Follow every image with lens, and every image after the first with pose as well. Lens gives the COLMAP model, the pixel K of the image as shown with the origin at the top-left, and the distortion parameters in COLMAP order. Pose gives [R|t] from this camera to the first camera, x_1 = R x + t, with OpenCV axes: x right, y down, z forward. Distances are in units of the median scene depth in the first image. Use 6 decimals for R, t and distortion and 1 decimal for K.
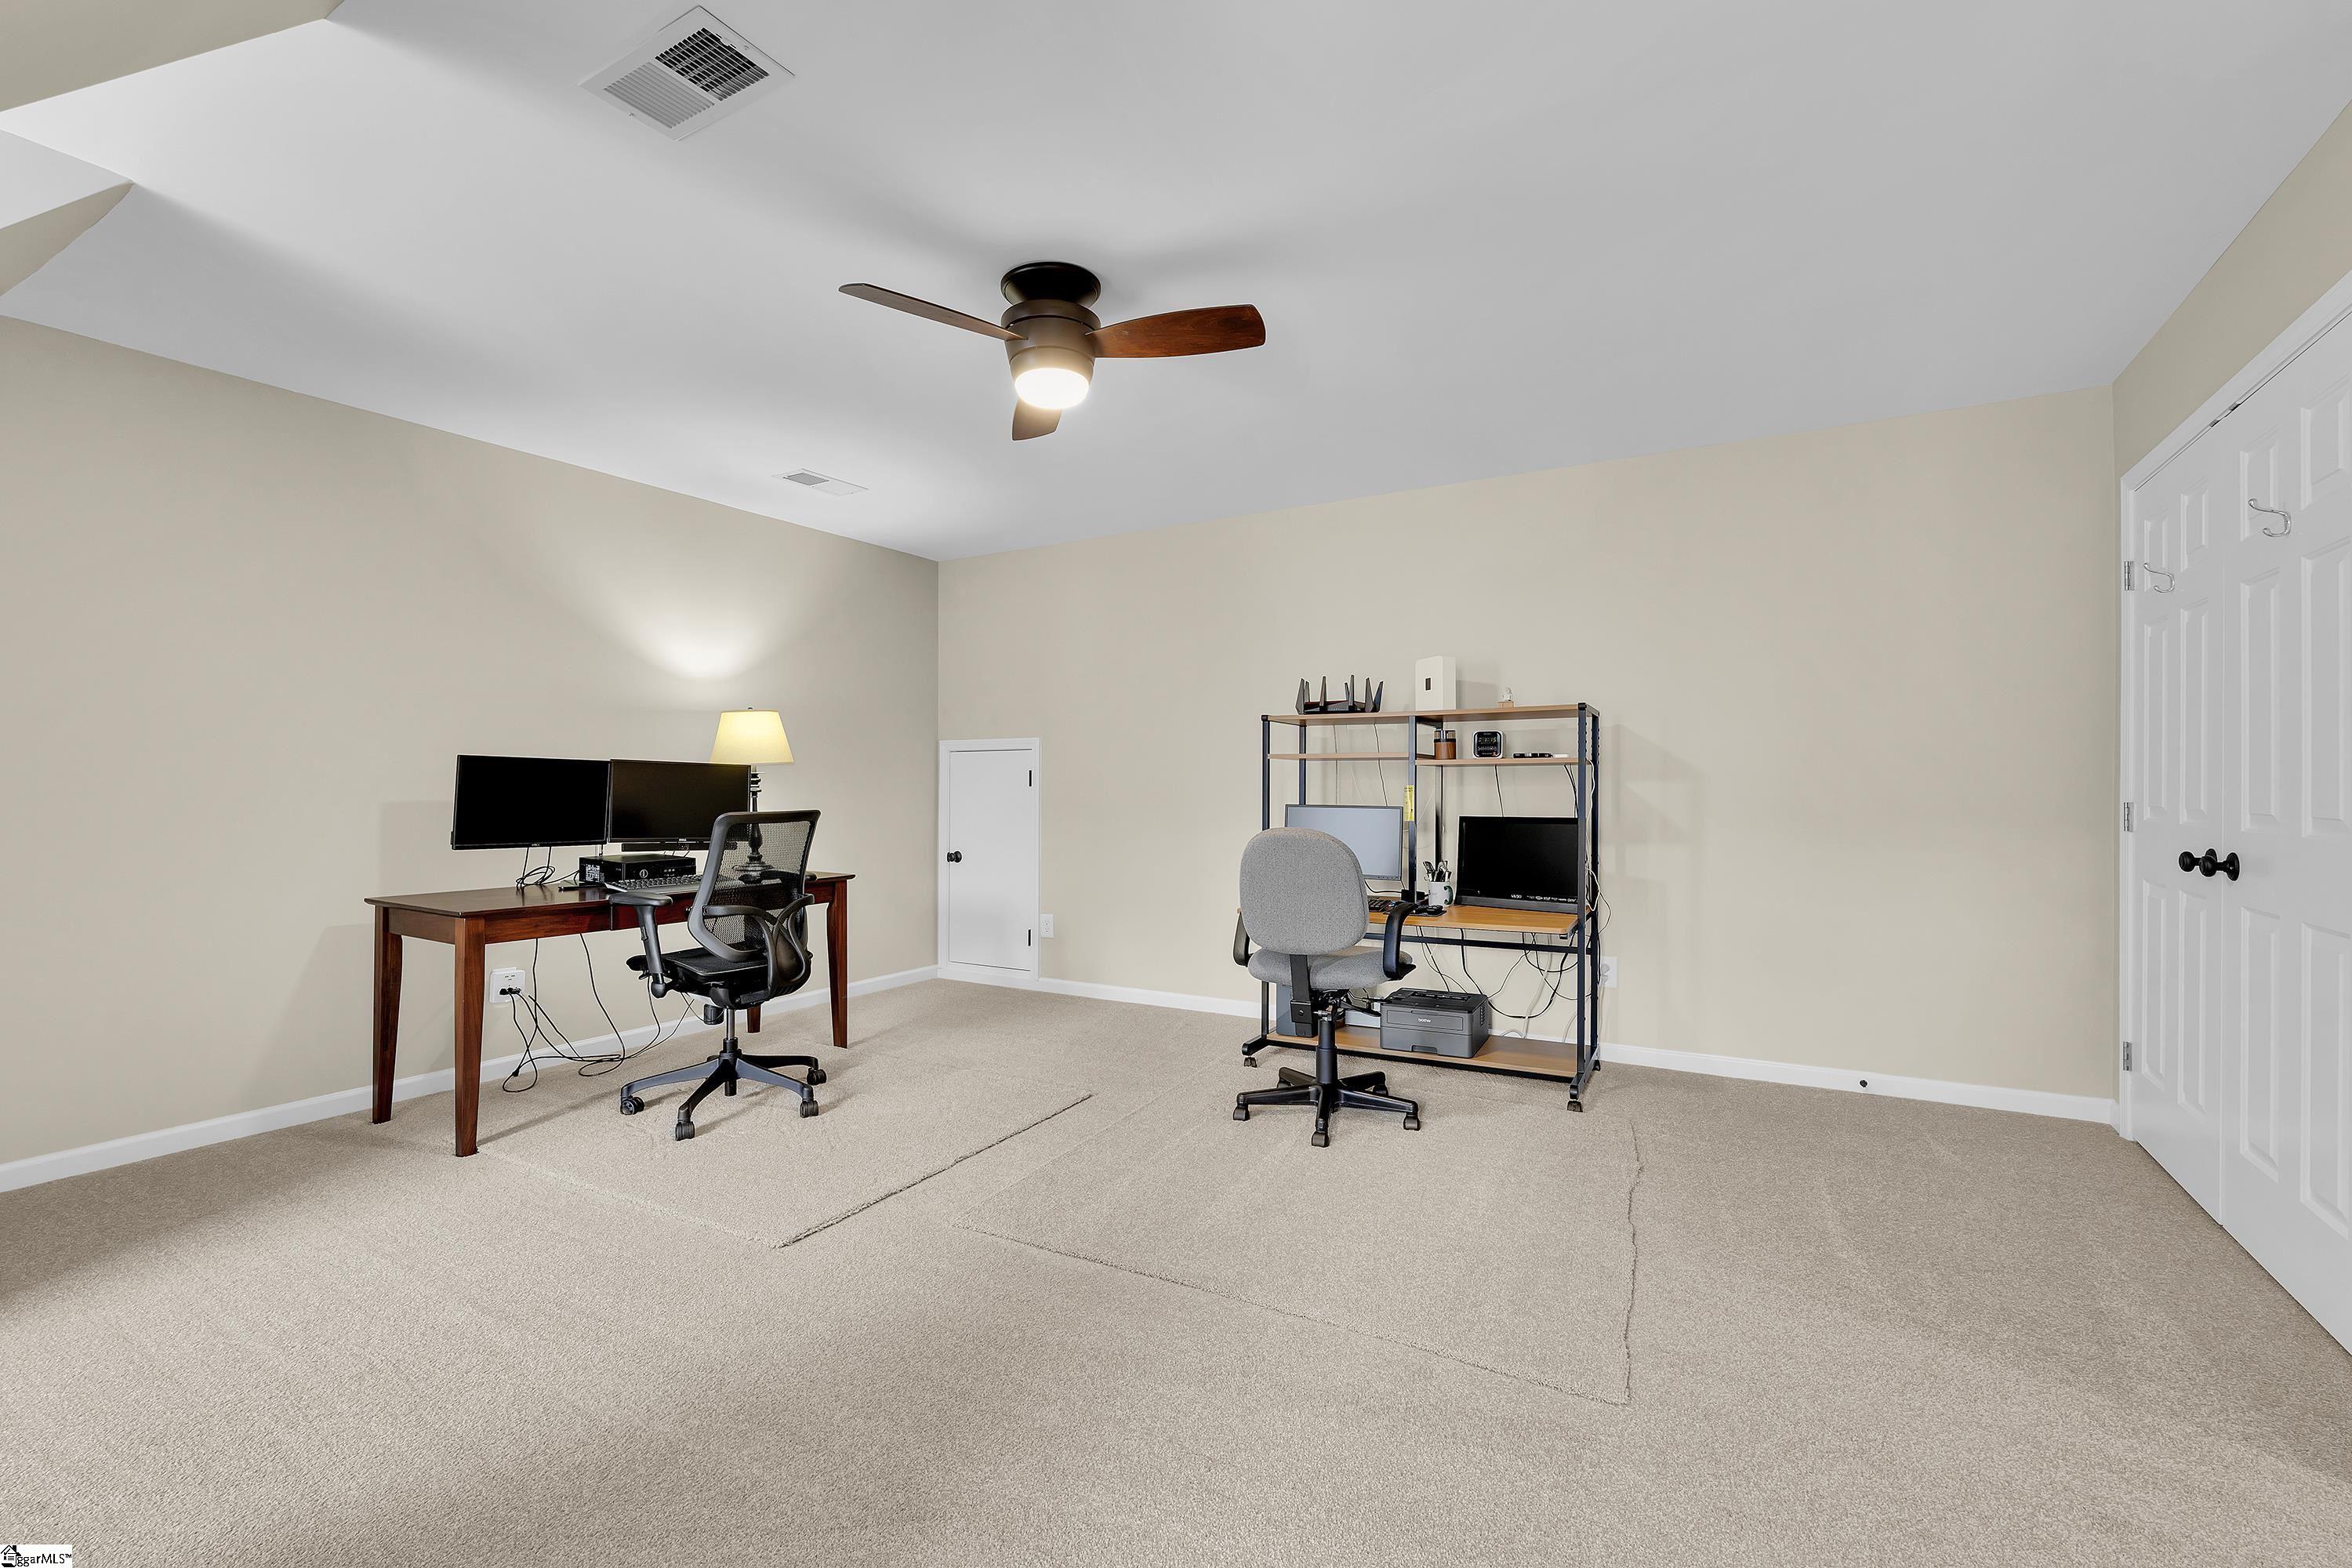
lens RADIAL K [[1034.4, 0, 1171.0], [0, 1034.4, 790.0], [0, 0, 1]] dist [0.000254, -0.000727]
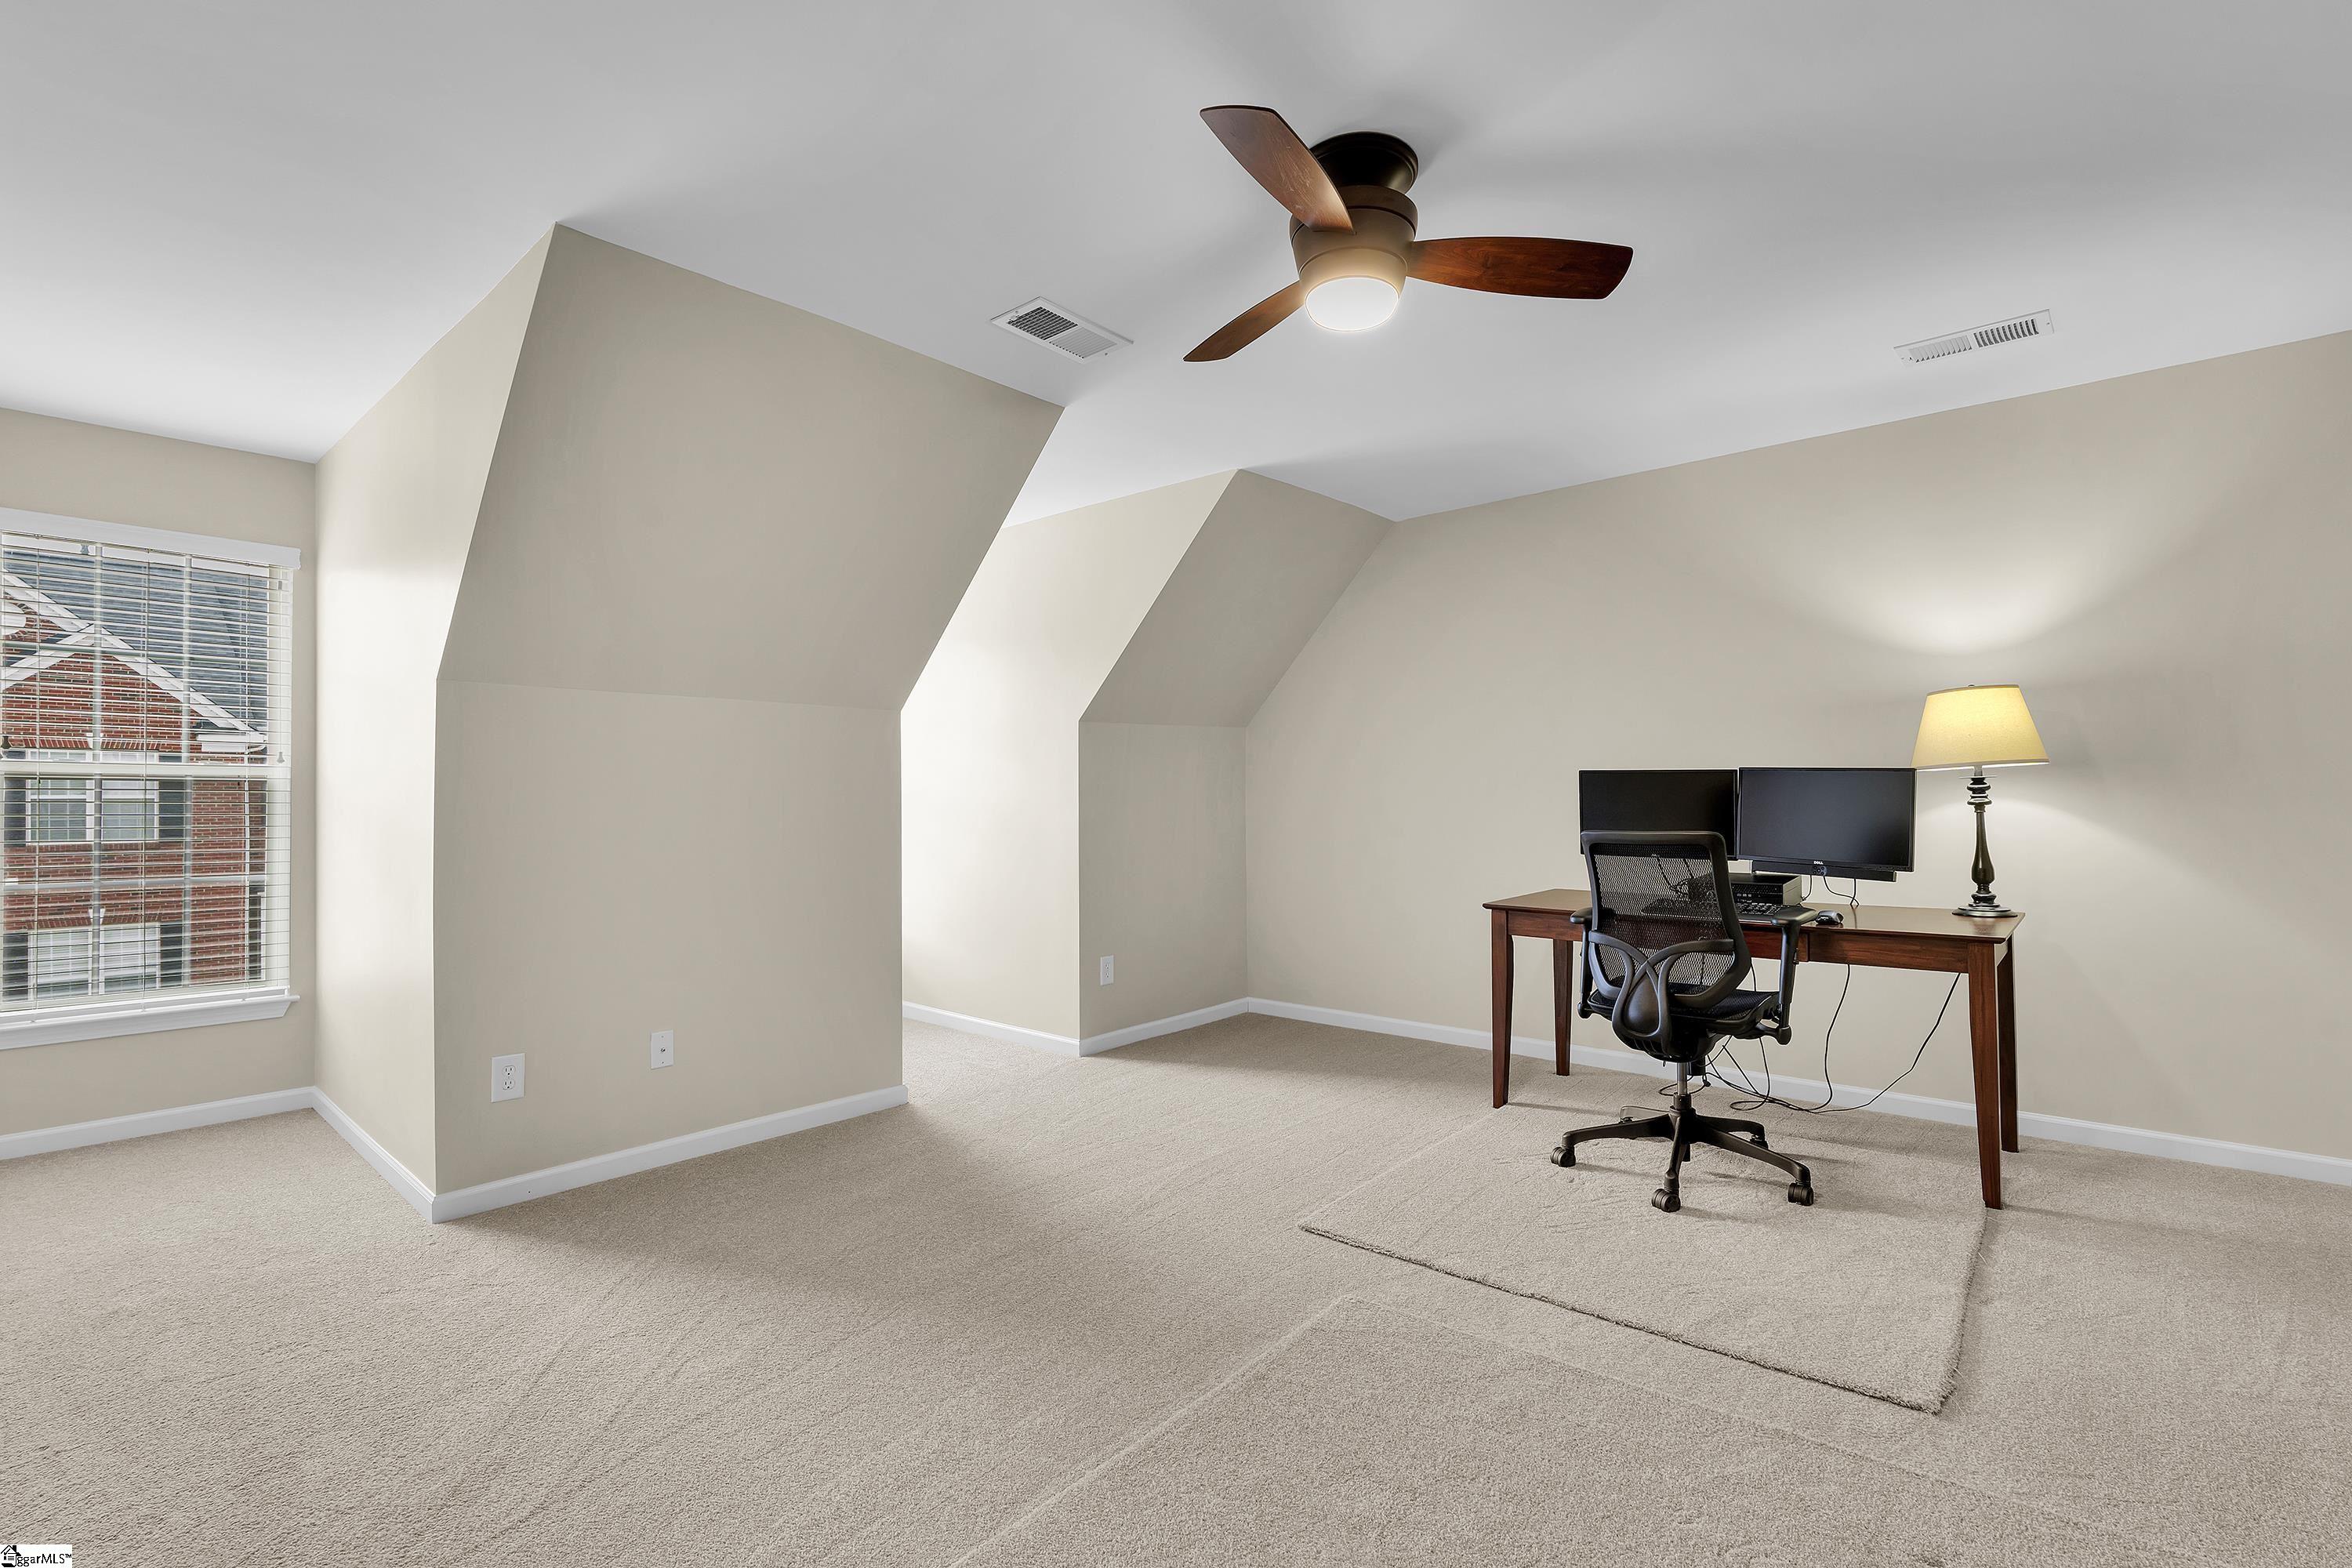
lens RADIAL K [[1034.4, 0, 1157.8], [0, 1034.4, 786.3], [0, 0, 1]] dist [0.000254, -0.000727]
pose [[-0.183864, -0.007294, -0.982925, 0.511016], [0.002469, 0.999966, -0.007883, -0.008318], [0.982949, -0.003876, -0.183839, 0.750153]]
